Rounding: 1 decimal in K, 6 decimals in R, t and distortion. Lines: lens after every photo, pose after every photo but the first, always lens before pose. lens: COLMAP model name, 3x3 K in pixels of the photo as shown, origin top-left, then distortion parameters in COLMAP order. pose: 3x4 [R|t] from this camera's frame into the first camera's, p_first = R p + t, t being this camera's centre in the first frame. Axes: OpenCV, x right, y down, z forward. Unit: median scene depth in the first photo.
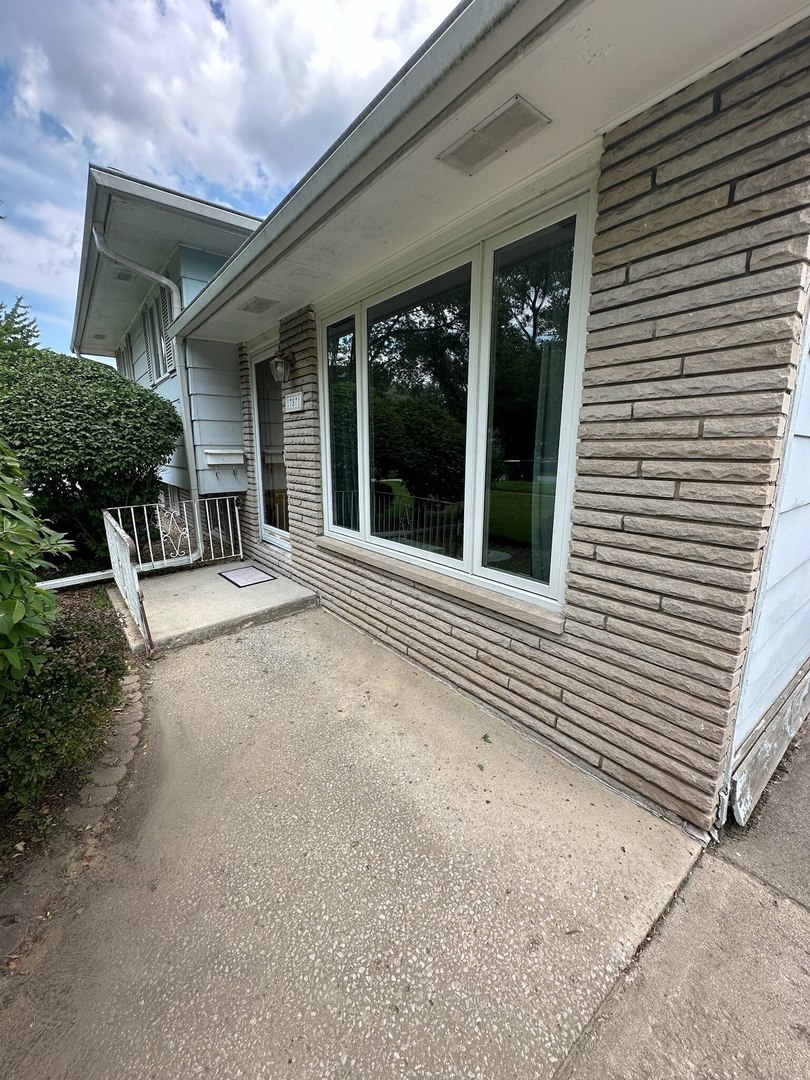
lens RADIAL K [[431.3, 0, 403.4], [0, 431.3, 542.6], [0, 0, 1]] dist [-0.002488, -0.000230]
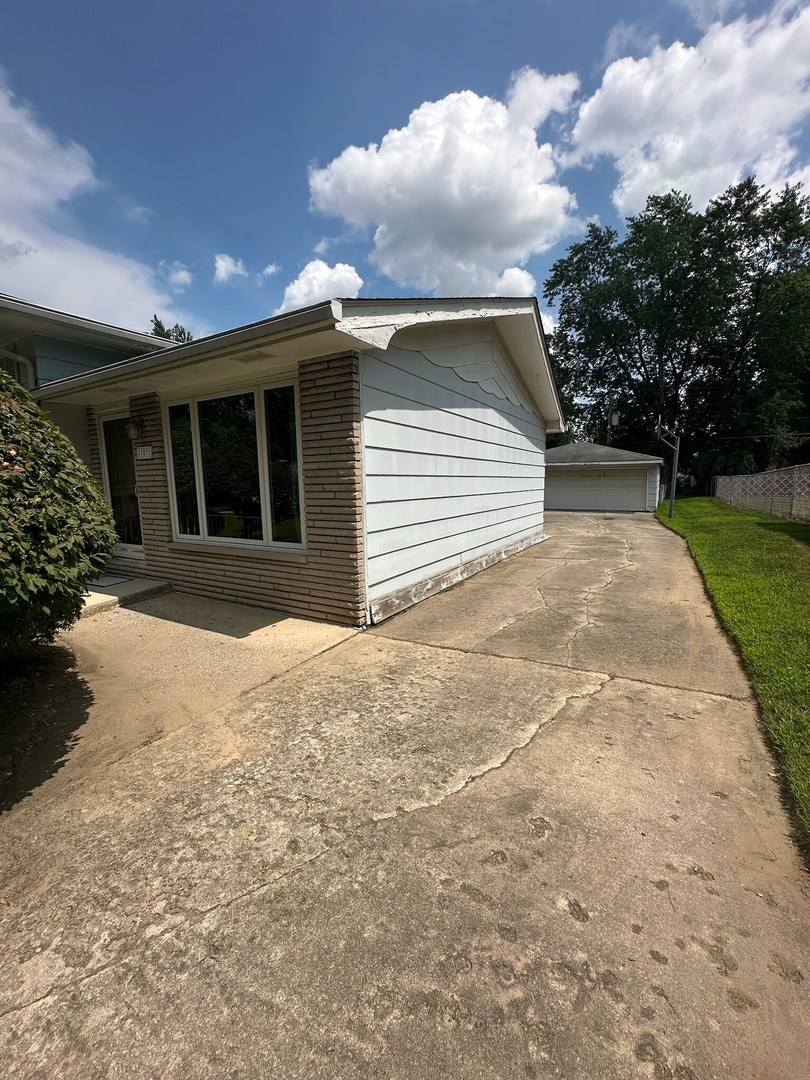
lens RADIAL K [[431.3, 0, 401.8], [0, 431.3, 542.3], [0, 0, 1]] dist [-0.002488, -0.000230]
pose [[0.932903, -0.067620, 0.353723, 0.029226], [0.094103, 0.993860, -0.058195, 0.177169], [-0.347616, 0.087577, 0.933538, -0.793975]]
